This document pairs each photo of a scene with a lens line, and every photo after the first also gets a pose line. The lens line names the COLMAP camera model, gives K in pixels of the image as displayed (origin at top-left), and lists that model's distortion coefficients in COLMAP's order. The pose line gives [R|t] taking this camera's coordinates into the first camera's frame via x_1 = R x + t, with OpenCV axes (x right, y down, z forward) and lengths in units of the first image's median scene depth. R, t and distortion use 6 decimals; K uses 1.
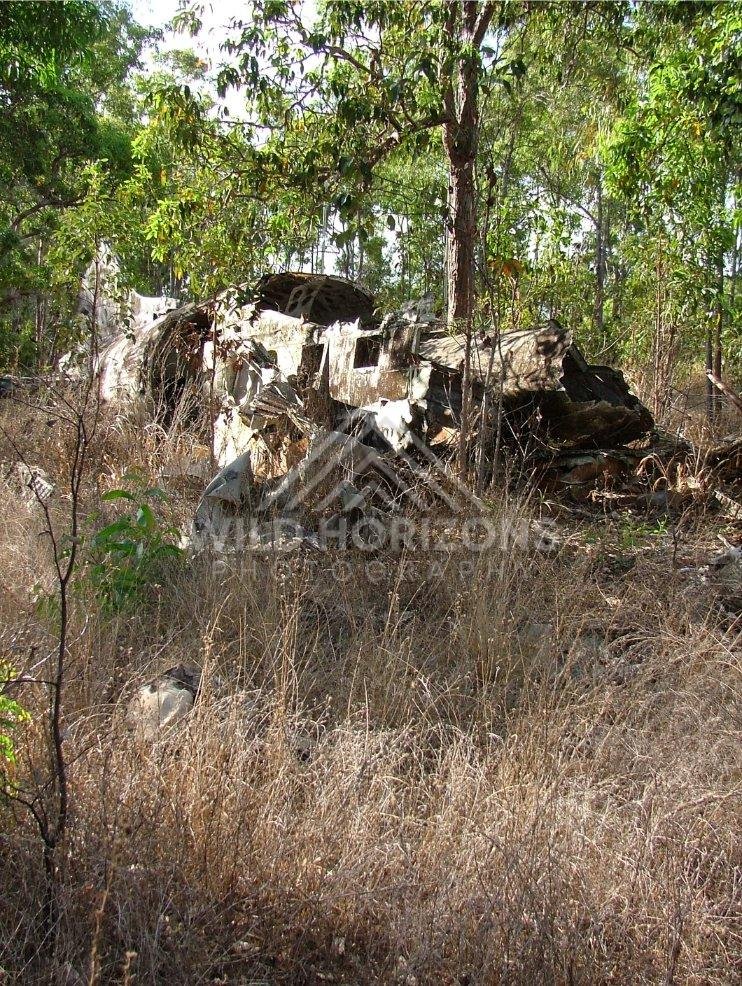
lens RADIAL K [[1368.9, 0, 371.0], [0, 1368.9, 493.0], [0, 0, 1]] dist [0.017911, -0.827171]
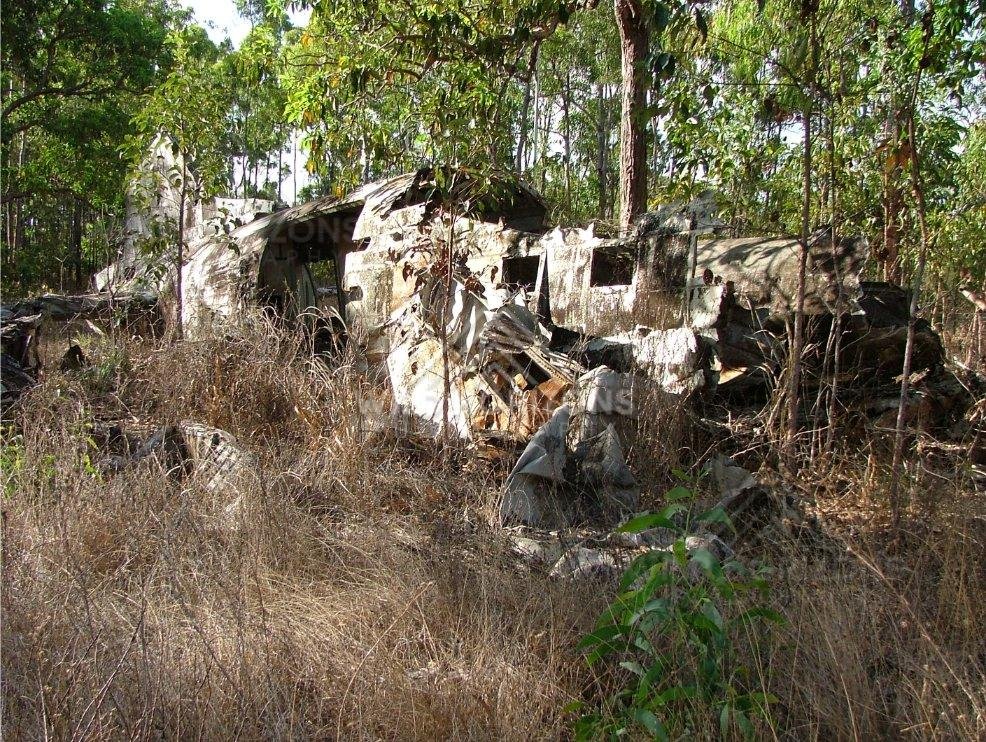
lens RADIAL K [[1368.9, 0, 493.0], [0, 1368.9, 371.0], [0, 0, 1]] dist [0.017911, -0.827171]
pose [[0.987597, -0.011282, 0.156604, -0.188075], [0.014980, 0.999636, -0.022455, -0.026530], [-0.156294, 0.024522, 0.987406, 0.237801]]
